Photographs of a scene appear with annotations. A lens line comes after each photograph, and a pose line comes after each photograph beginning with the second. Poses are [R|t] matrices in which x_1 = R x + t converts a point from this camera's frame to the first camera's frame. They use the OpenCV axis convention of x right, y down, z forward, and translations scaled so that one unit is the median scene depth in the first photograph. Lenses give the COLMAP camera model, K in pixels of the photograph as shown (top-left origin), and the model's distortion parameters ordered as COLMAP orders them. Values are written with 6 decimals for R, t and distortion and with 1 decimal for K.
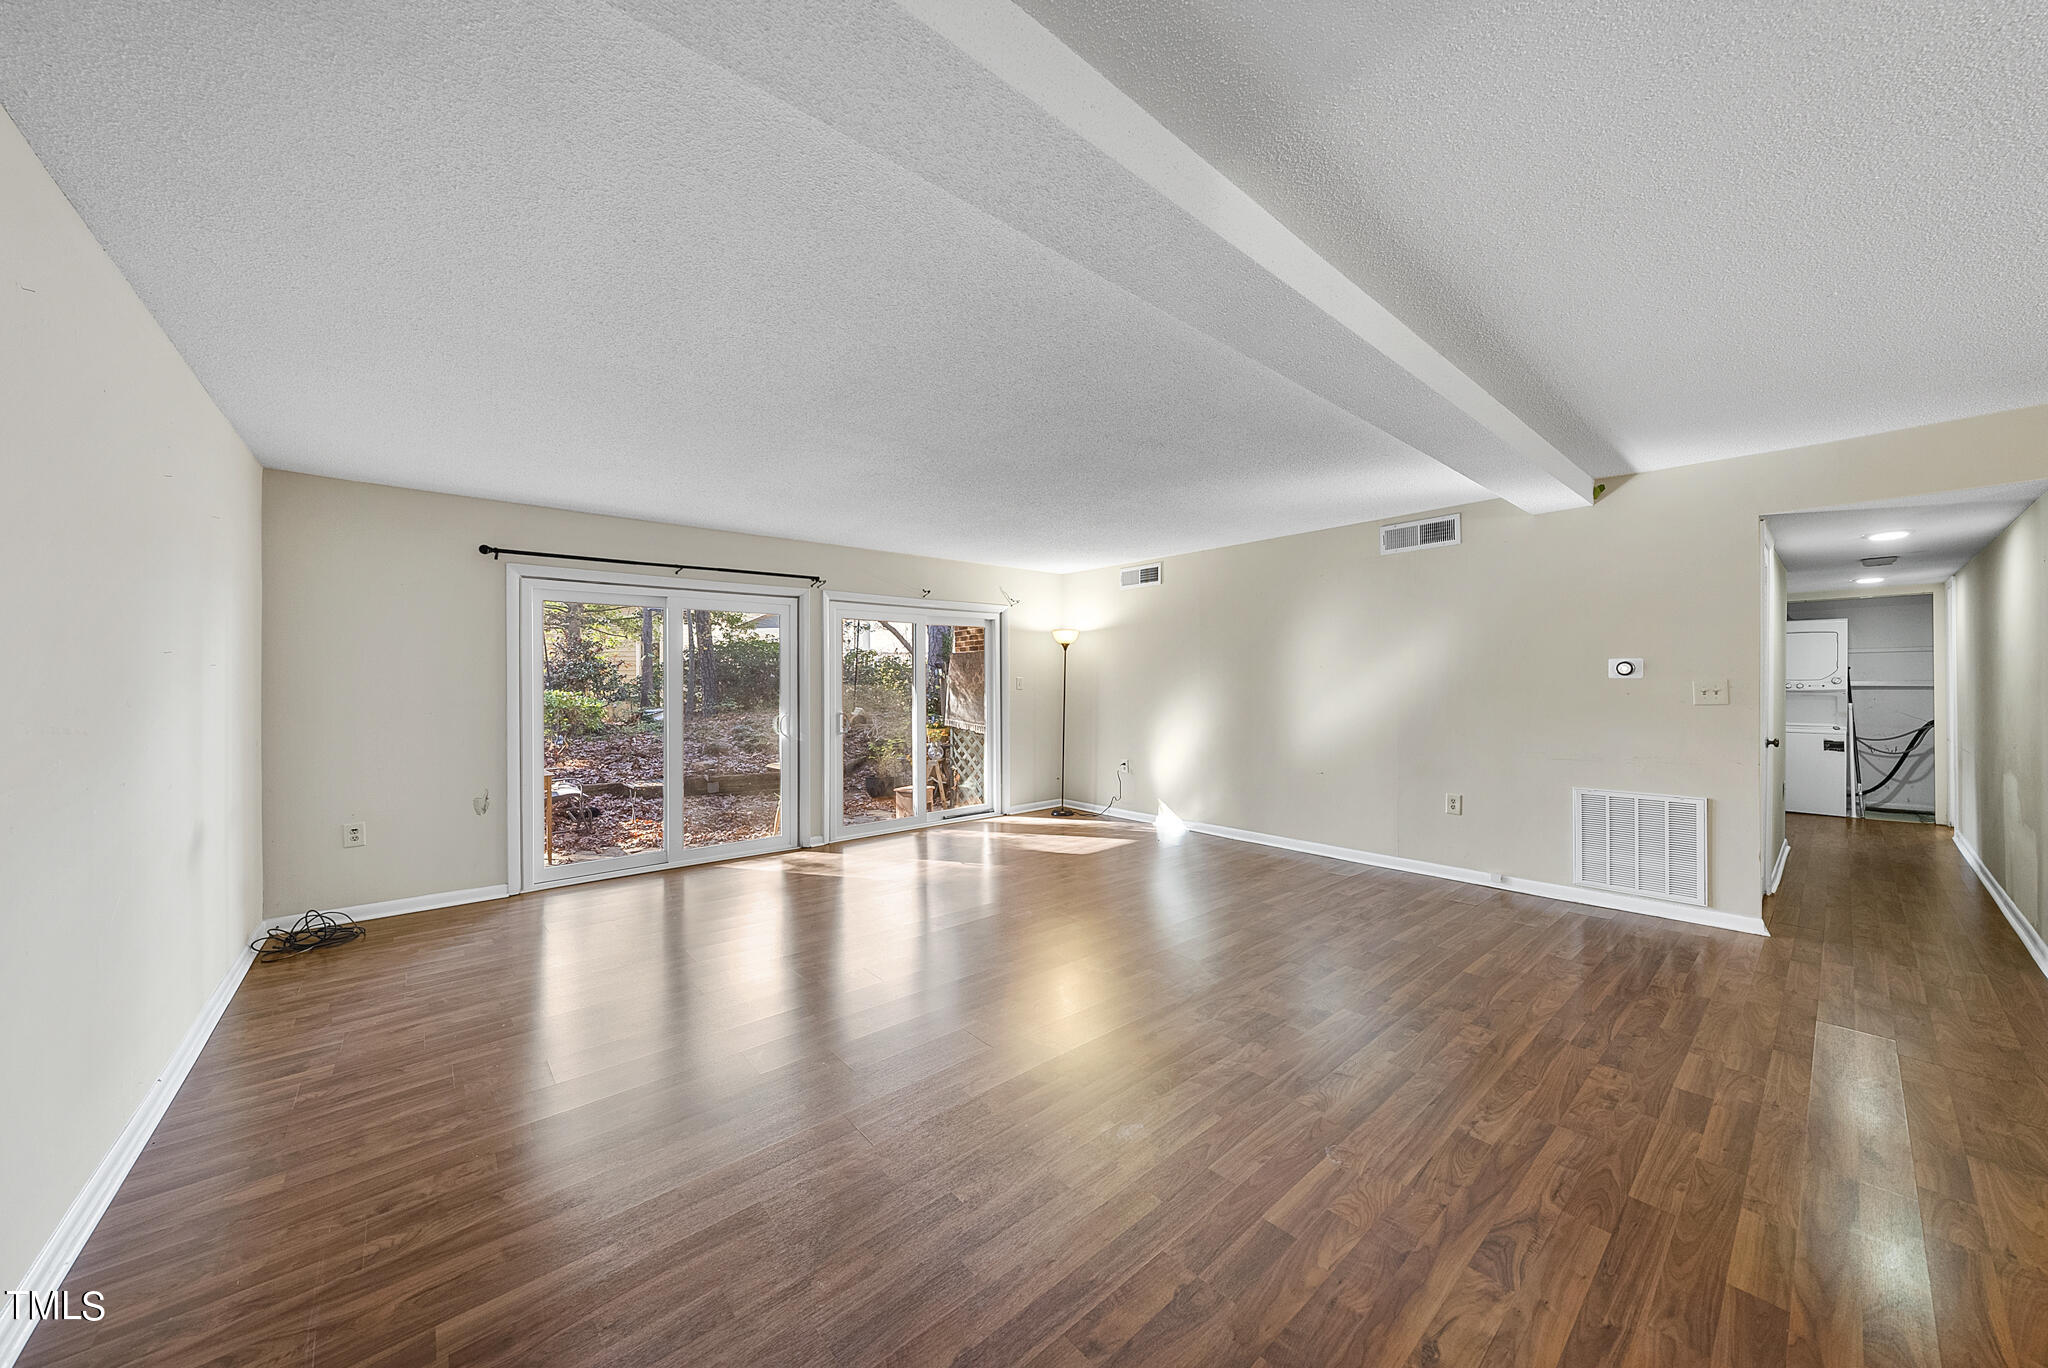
lens RADIAL K [[711.2, 0, 1011.6], [0, 711.2, 683.9], [0, 0, 1]] dist [-0.001176, -0.000253]
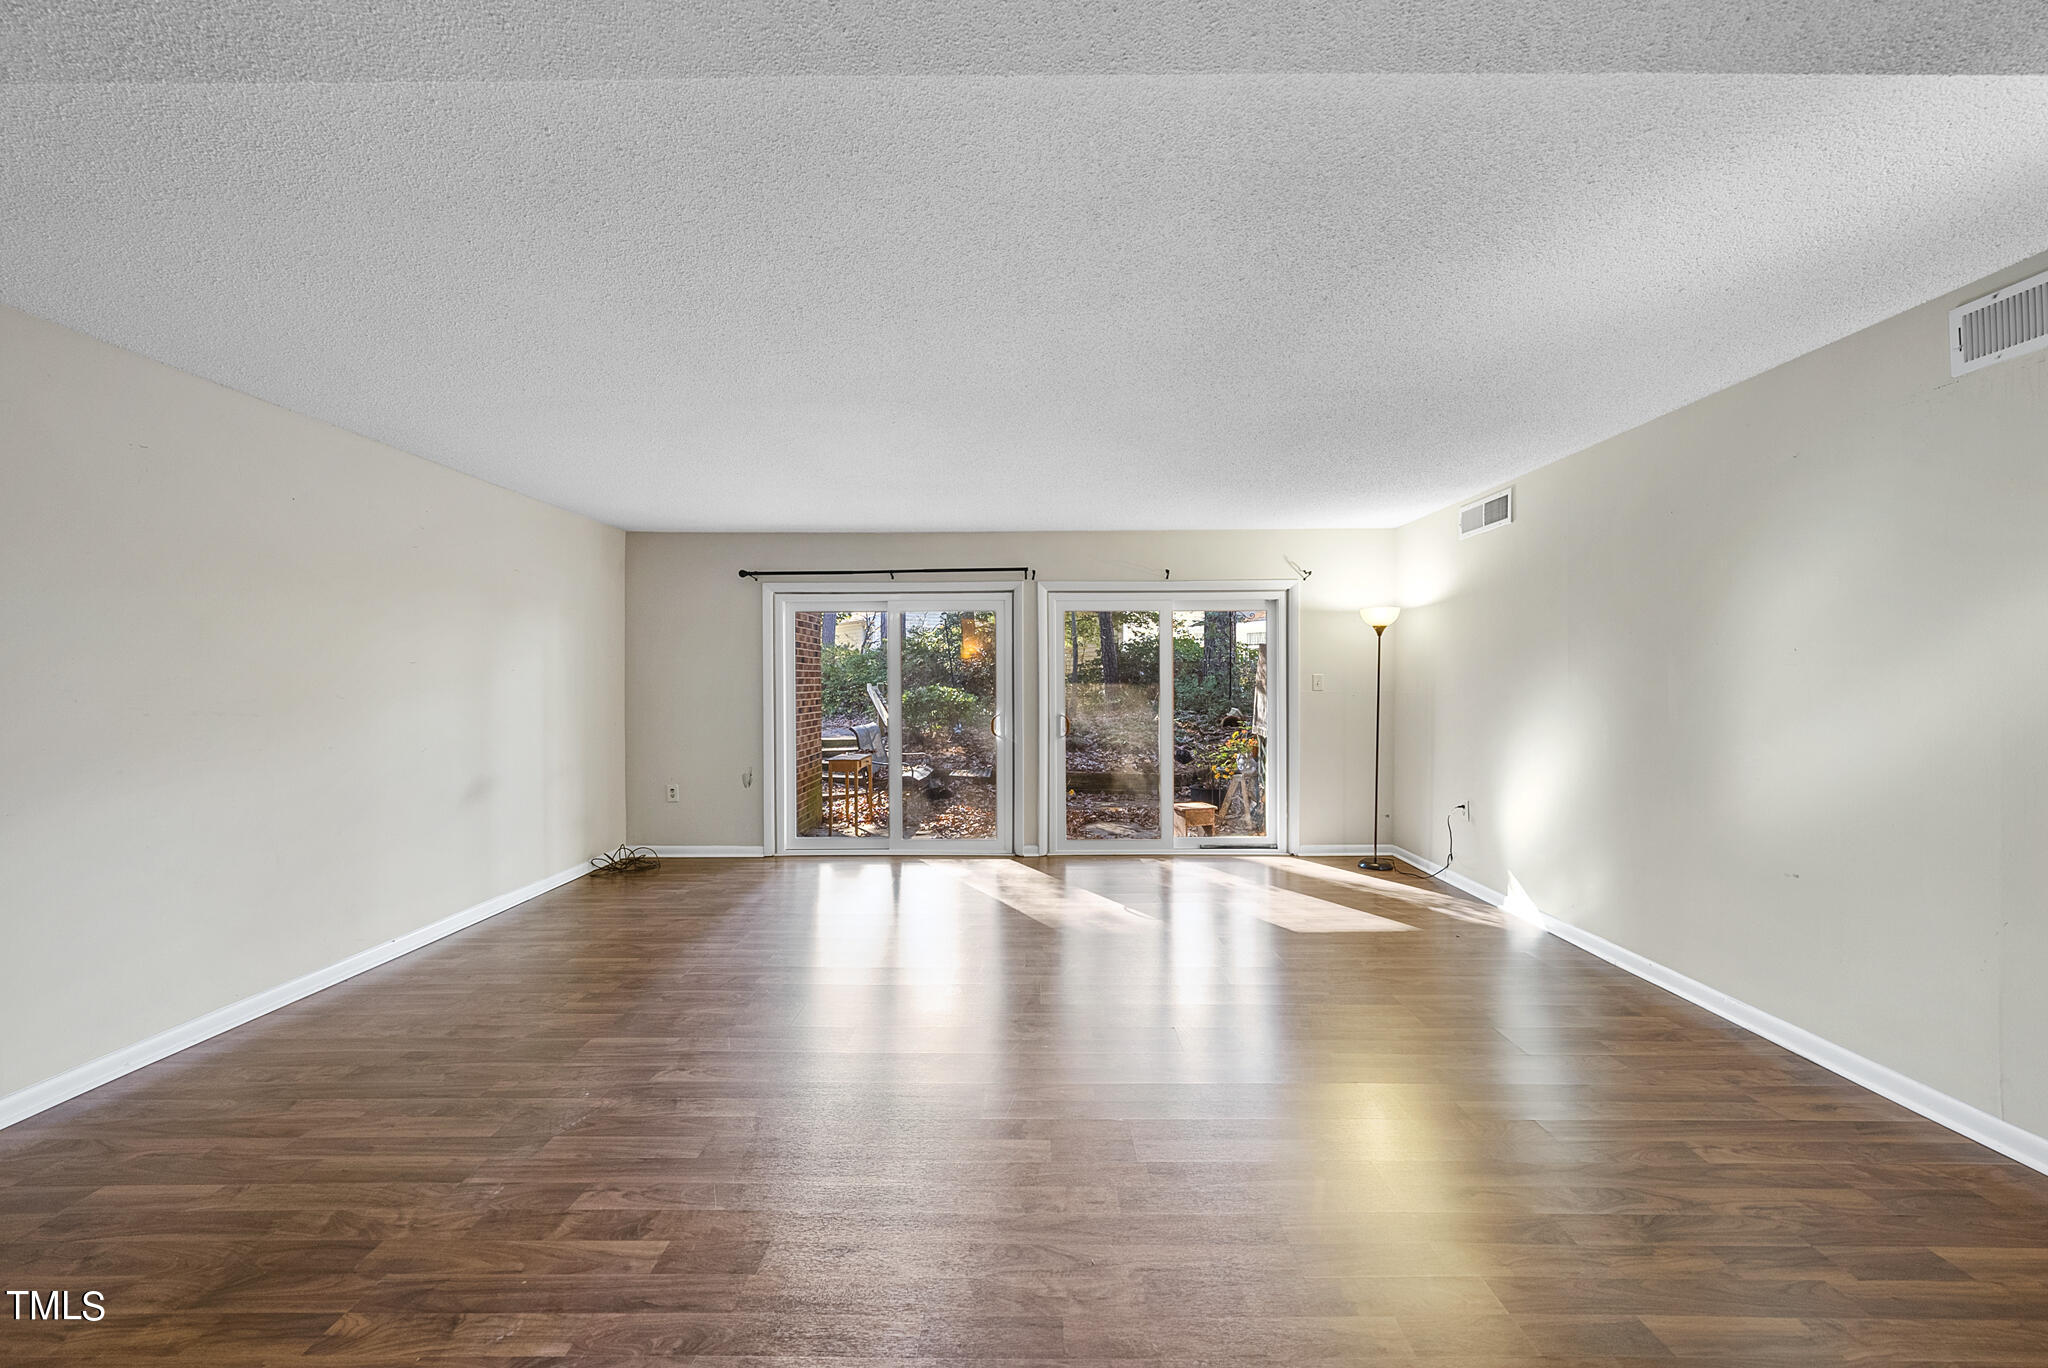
lens RADIAL K [[711.2, 0, 1027.1], [0, 711.2, 680.2], [0, 0, 1]] dist [-0.001176, -0.000253]
pose [[0.757120, 0.000566, -0.653276, 0.326117], [-0.001286, 0.999999, -0.000625, -0.002359], [0.653275, 0.001313, 0.757120, 0.283644]]
